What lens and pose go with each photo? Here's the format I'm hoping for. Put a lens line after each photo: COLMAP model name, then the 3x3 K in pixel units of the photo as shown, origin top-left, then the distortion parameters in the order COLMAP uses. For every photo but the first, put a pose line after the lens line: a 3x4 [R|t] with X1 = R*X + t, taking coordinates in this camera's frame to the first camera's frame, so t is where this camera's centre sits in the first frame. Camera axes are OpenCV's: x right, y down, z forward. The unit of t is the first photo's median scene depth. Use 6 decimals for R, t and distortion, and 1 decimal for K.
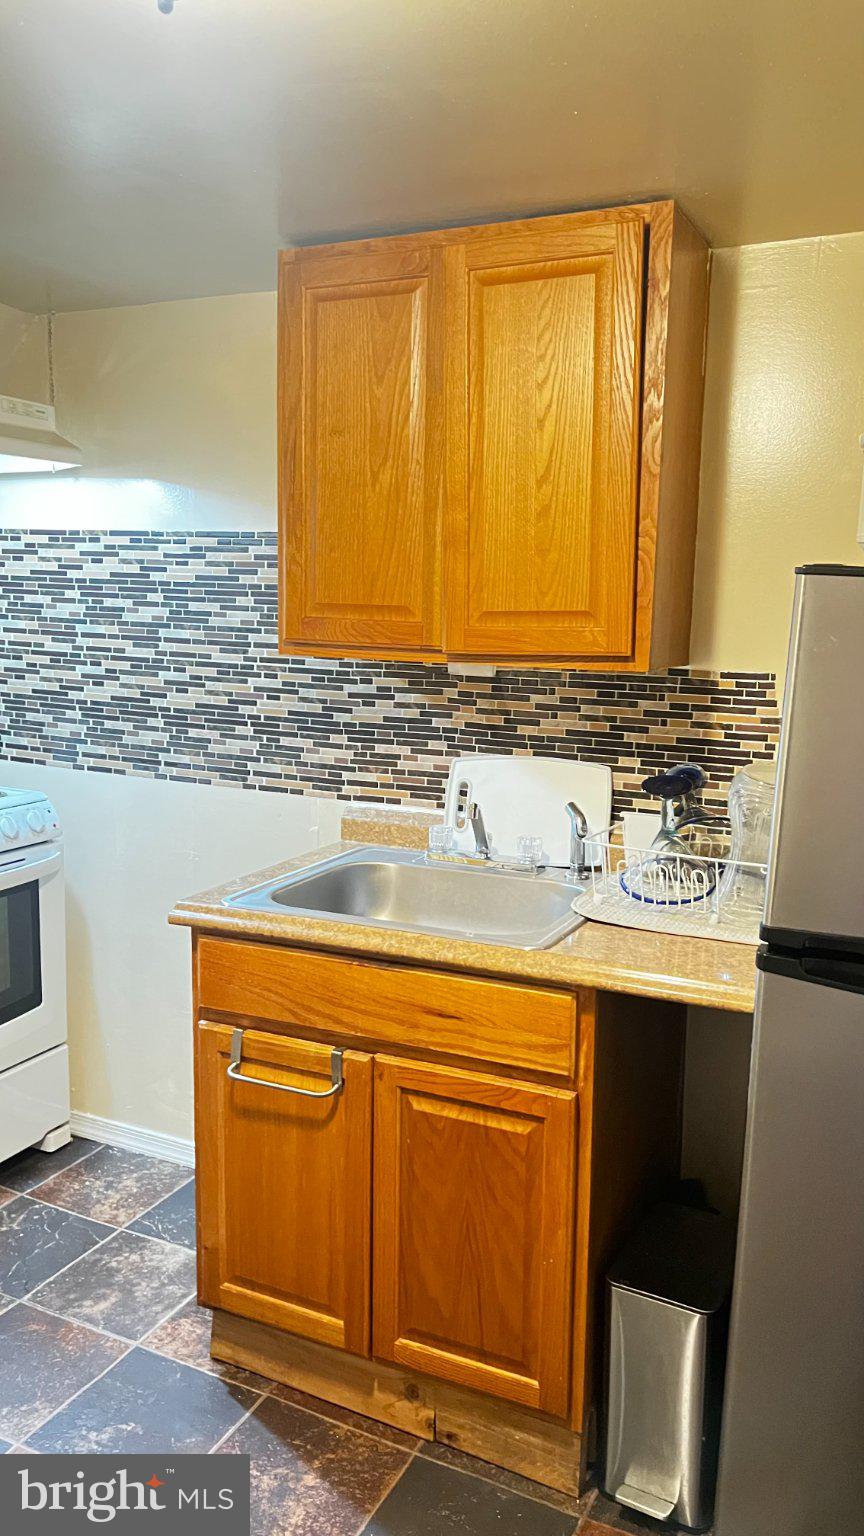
lens RADIAL K [[1156.0, 0, 432.9], [0, 1156.0, 770.5], [0, 0, 1]] dist [0.040550, -0.007018]
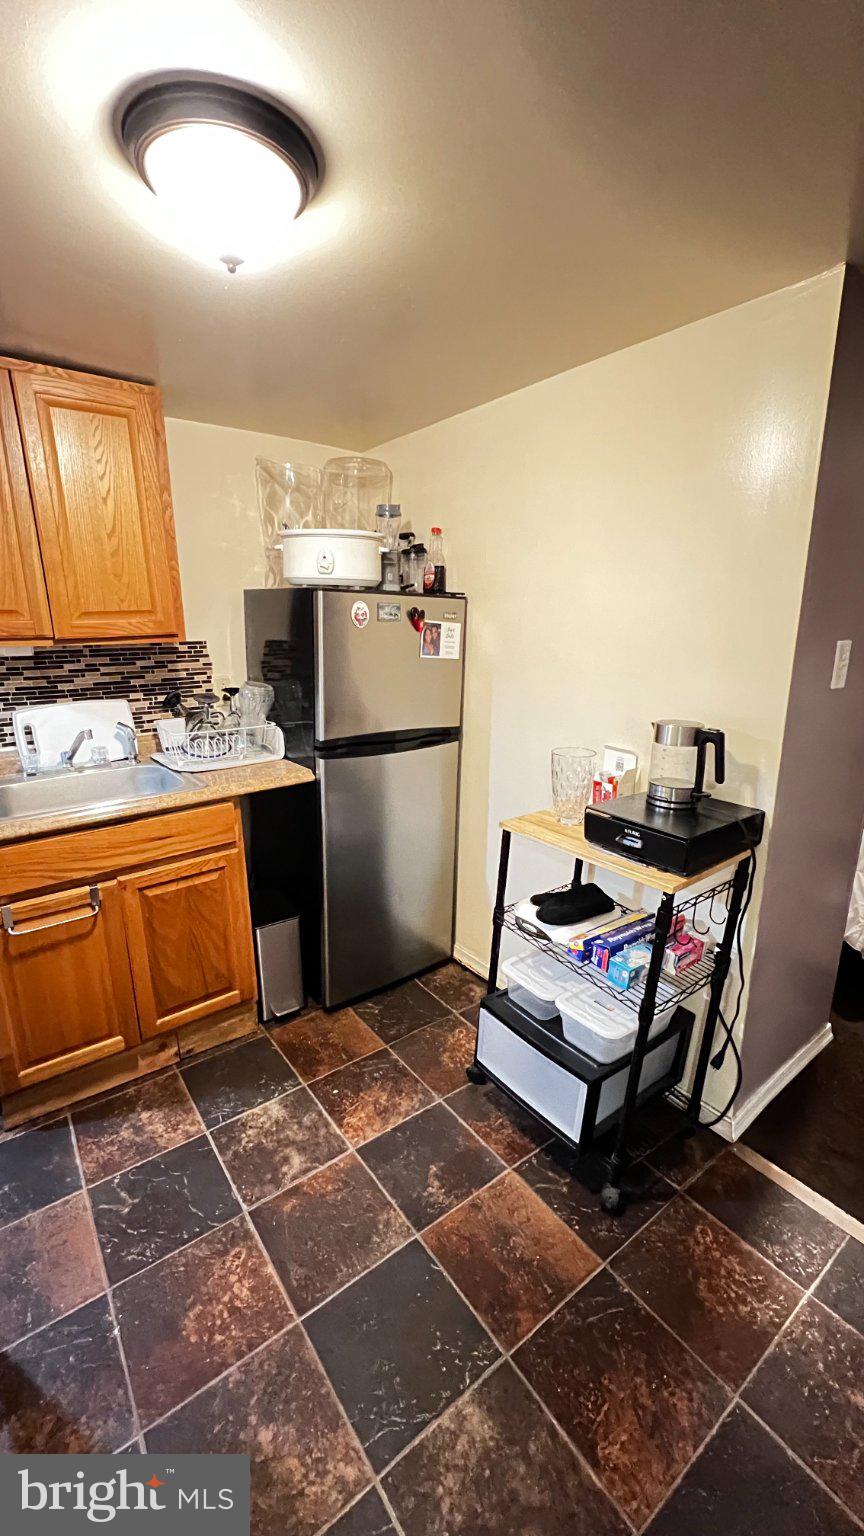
lens RADIAL K [[617.9, 0, 433.4], [0, 617.9, 766.9], [0, 0, 1]] dist [-0.002474, -0.000150]
pose [[0.447918, -0.235976, 0.862372, -0.539012], [0.143749, 0.971000, 0.191037, -0.018575], [-0.882443, 0.038396, 0.468849, 0.146345]]
